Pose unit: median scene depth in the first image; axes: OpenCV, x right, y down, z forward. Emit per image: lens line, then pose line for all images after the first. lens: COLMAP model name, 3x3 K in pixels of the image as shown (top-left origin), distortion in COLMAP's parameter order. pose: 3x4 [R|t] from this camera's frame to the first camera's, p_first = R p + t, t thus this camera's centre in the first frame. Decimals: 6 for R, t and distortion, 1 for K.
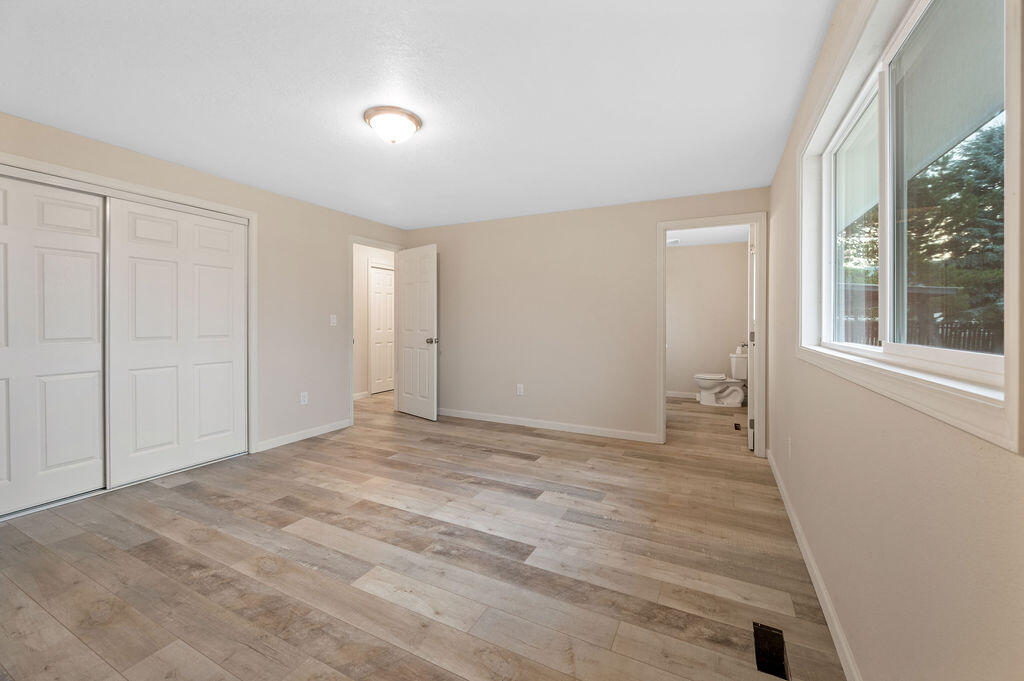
lens RADIAL K [[411.8, 0, 509.6], [0, 411.8, 323.6], [0, 0, 1]] dist [-0.001347, -0.000242]
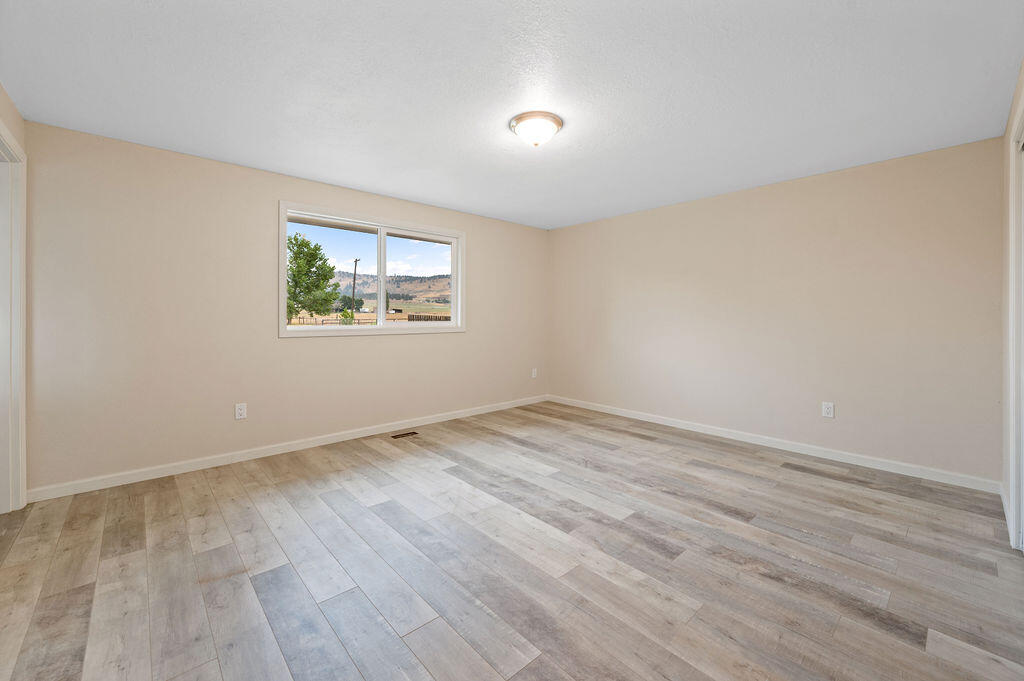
lens RADIAL K [[411.8, 0, 509.6], [0, 411.8, 323.6], [0, 0, 1]] dist [-0.001347, -0.000242]
pose [[-0.934604, -0.015725, 0.355343, -0.611648], [-0.007206, 0.999654, 0.025284, -0.013204], [-0.355617, 0.021070, -0.934394, 2.070188]]
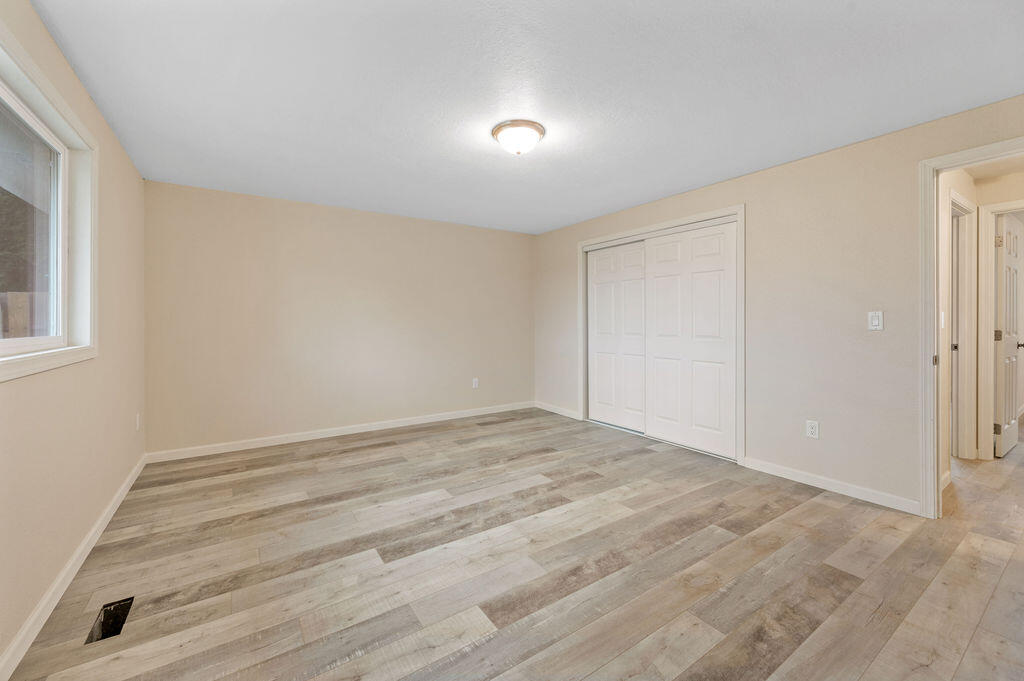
lens RADIAL K [[411.8, 0, 509.6], [0, 411.8, 323.6], [0, 0, 1]] dist [-0.001347, -0.000242]
pose [[-0.489930, -0.000617, -0.871761, 0.675186], [-0.004388, 0.999989, 0.001758, -0.002844], [0.871751, 0.004687, -0.489928, 1.552502]]
